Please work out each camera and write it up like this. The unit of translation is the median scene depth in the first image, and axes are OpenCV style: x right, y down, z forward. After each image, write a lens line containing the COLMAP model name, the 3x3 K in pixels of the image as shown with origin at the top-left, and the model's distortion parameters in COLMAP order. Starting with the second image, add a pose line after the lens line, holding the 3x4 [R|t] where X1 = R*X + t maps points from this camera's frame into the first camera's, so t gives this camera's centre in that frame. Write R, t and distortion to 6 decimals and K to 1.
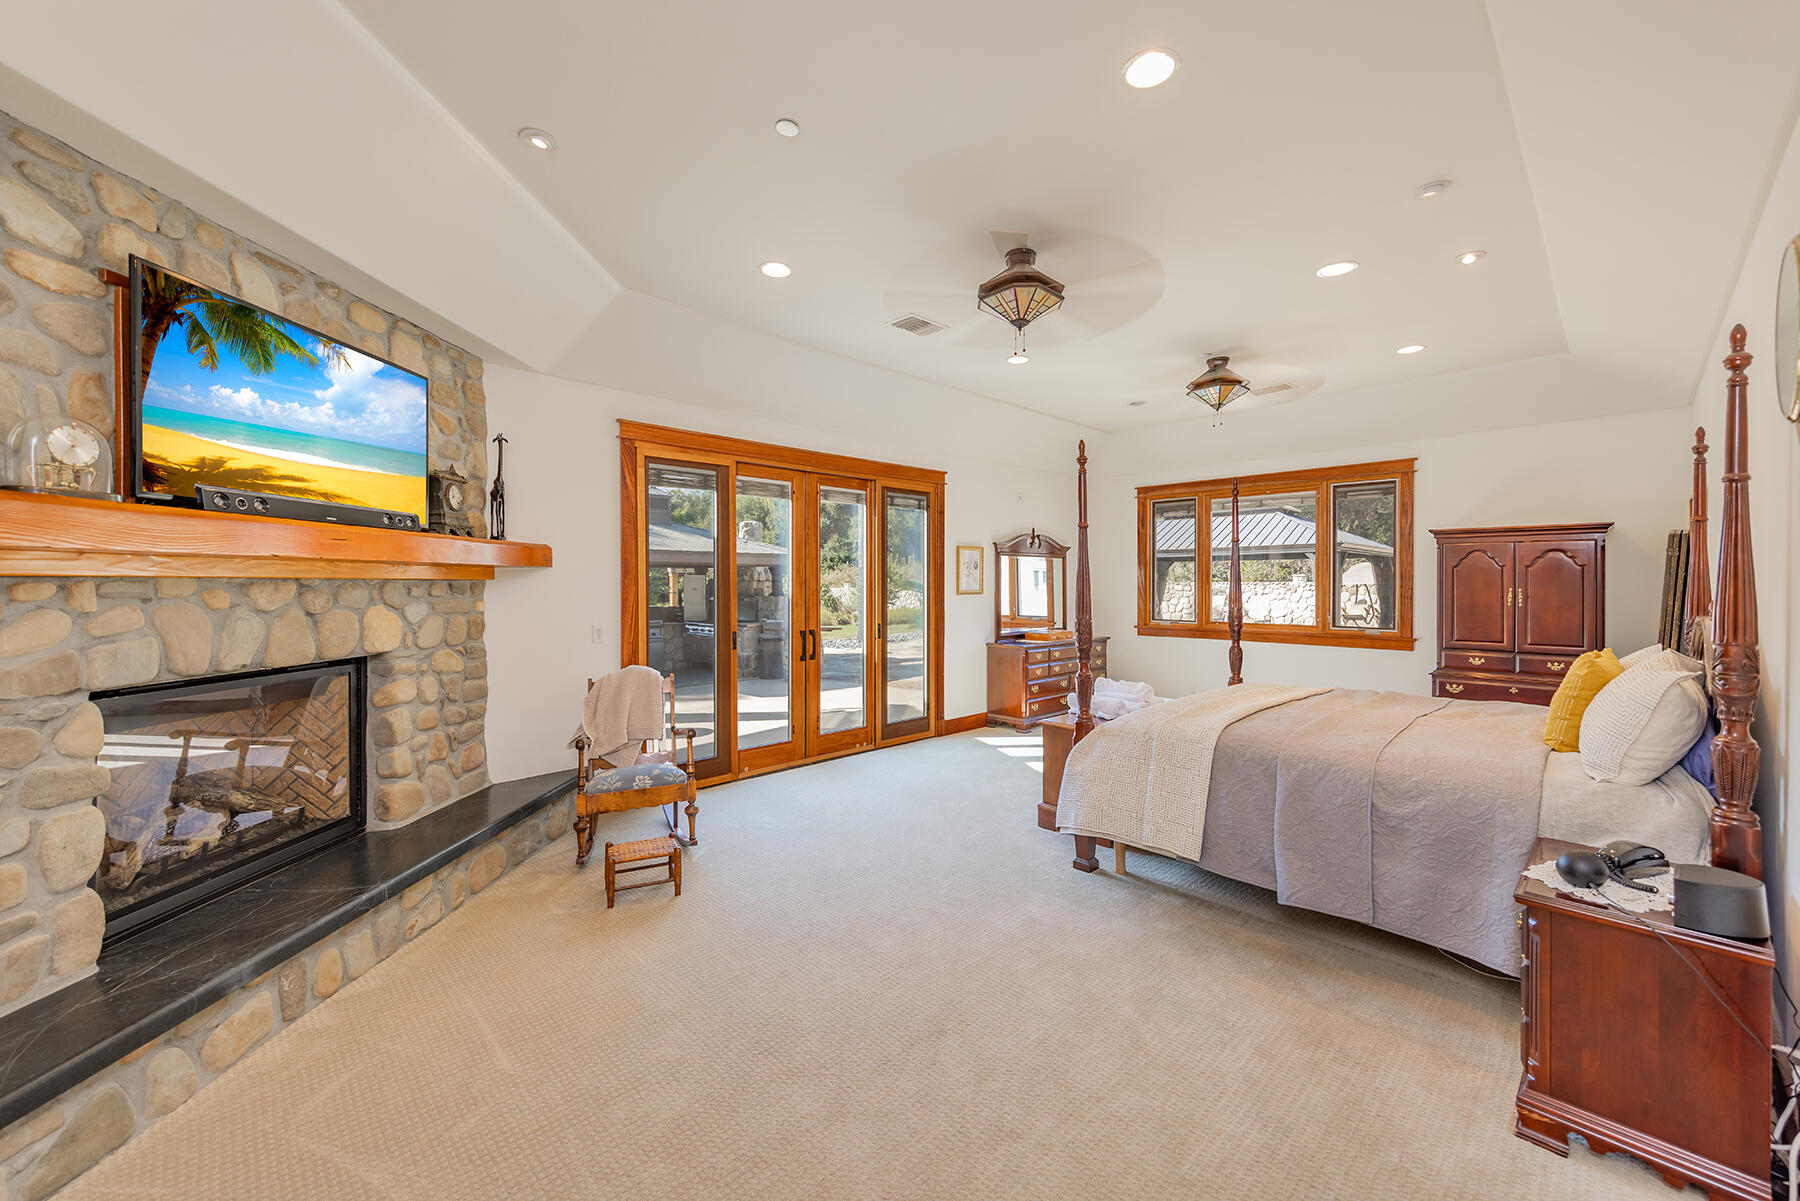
lens RADIAL K [[693.6, 0, 894.4], [0, 693.6, 611.8], [0, 0, 1]] dist [-0.000714, -0.000009]
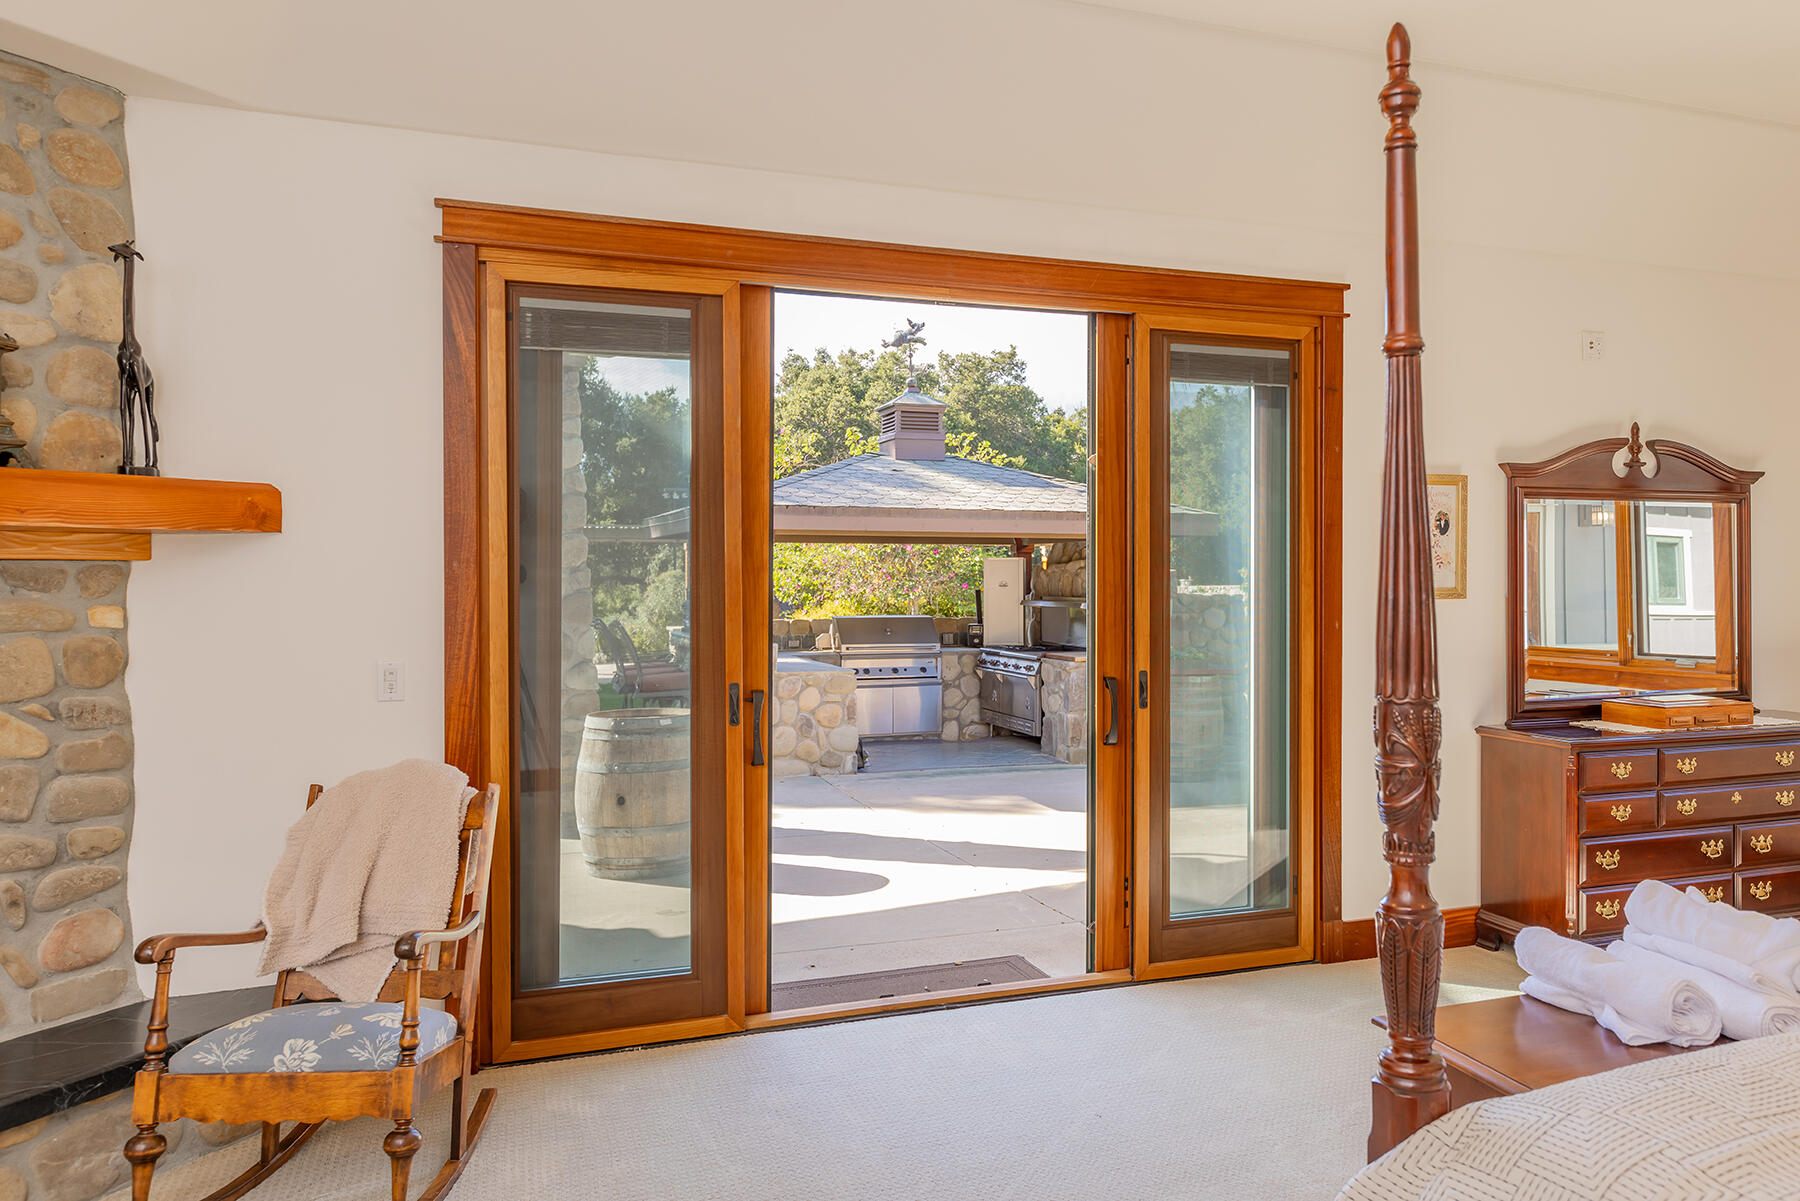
lens RADIAL K [[1339.1, 0, 902.7], [0, 1339.1, 603.1], [0, 0, 1]] dist [0.007433, 0.001542]
pose [[0.921950, 0.008934, -0.387206, 0.208773], [-0.016520, 0.999731, -0.016268, -0.009740], [0.386956, 0.021395, 0.921850, 0.321345]]
